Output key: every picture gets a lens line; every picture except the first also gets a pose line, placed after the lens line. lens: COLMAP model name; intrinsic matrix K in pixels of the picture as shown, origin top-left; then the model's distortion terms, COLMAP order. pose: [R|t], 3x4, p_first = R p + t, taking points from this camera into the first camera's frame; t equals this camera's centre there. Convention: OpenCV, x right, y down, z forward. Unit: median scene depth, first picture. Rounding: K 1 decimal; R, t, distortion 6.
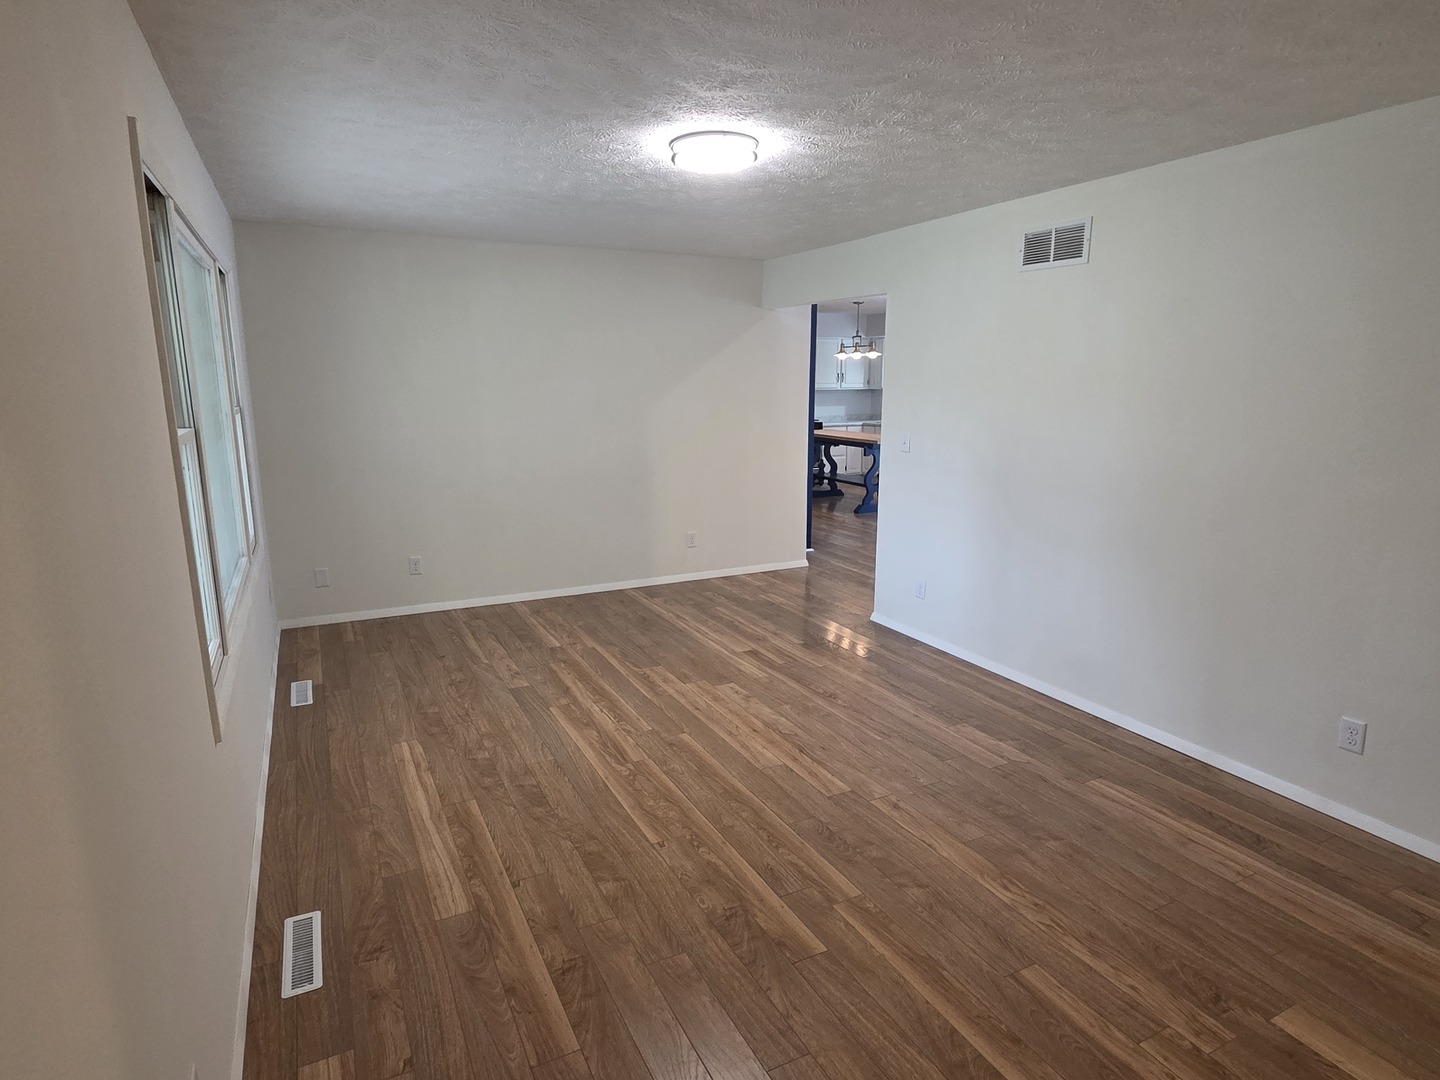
lens RADIAL K [[798.5, 0, 715.1], [0, 798.5, 539.2], [0, 0, 1]] dist [0.000587, -0.003033]
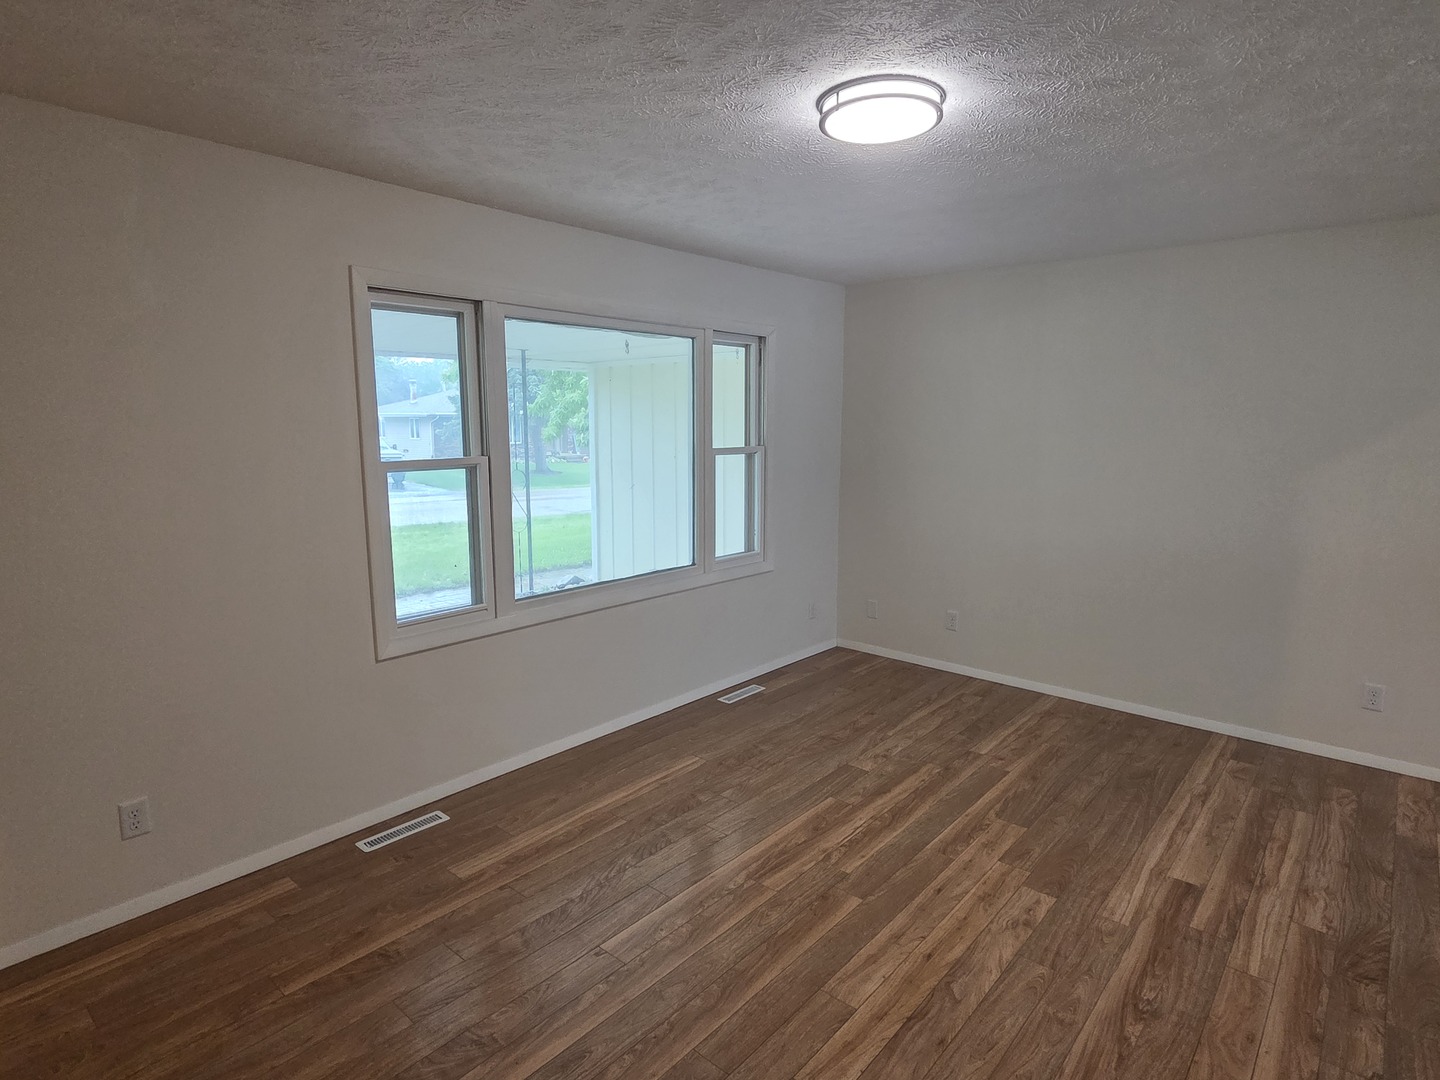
lens RADIAL K [[798.5, 0, 702.1], [0, 798.5, 532.1], [0, 0, 1]] dist [0.000587, -0.003033]
pose [[0.368006, 0.132281, -0.920366, 0.530159], [-0.187764, 0.980009, 0.065777, -0.108858], [0.910668, 0.148605, 0.385486, 0.515109]]
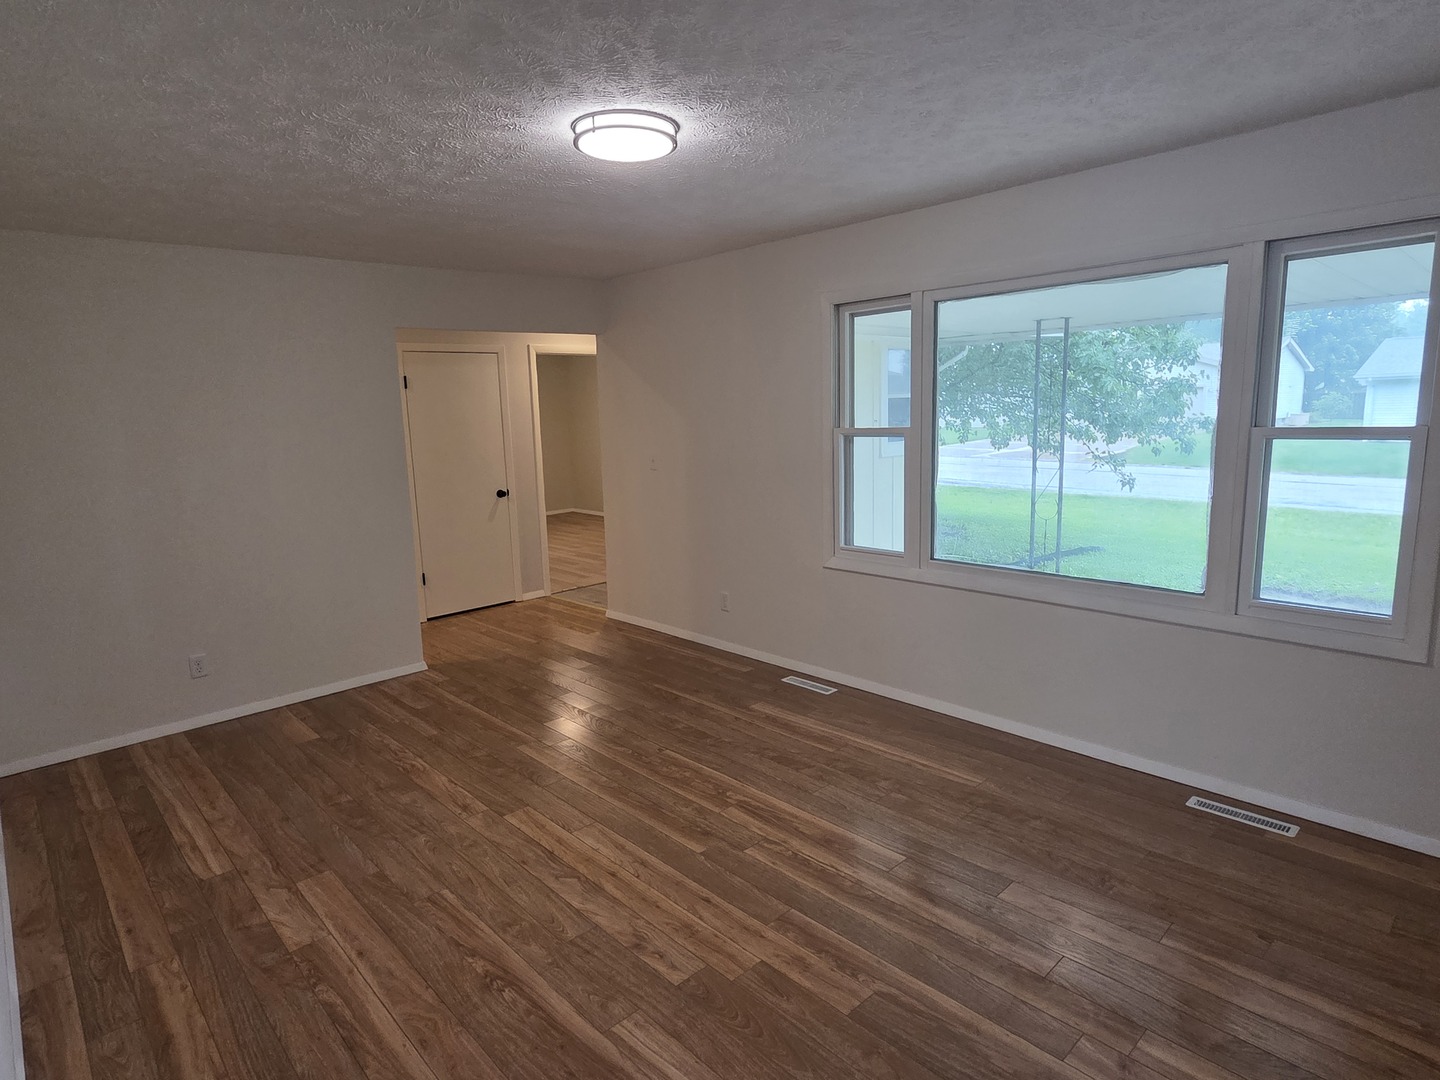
lens RADIAL K [[798.5, 0, 719.7], [0, 798.5, 535.2], [0, 0, 1]] dist [0.000587, -0.003033]
pose [[-0.958947, 0.076328, -0.273119, 0.131661], [-0.024123, 0.937650, 0.346741, -0.316756], [0.282557, 0.339095, -0.897316, 1.565132]]
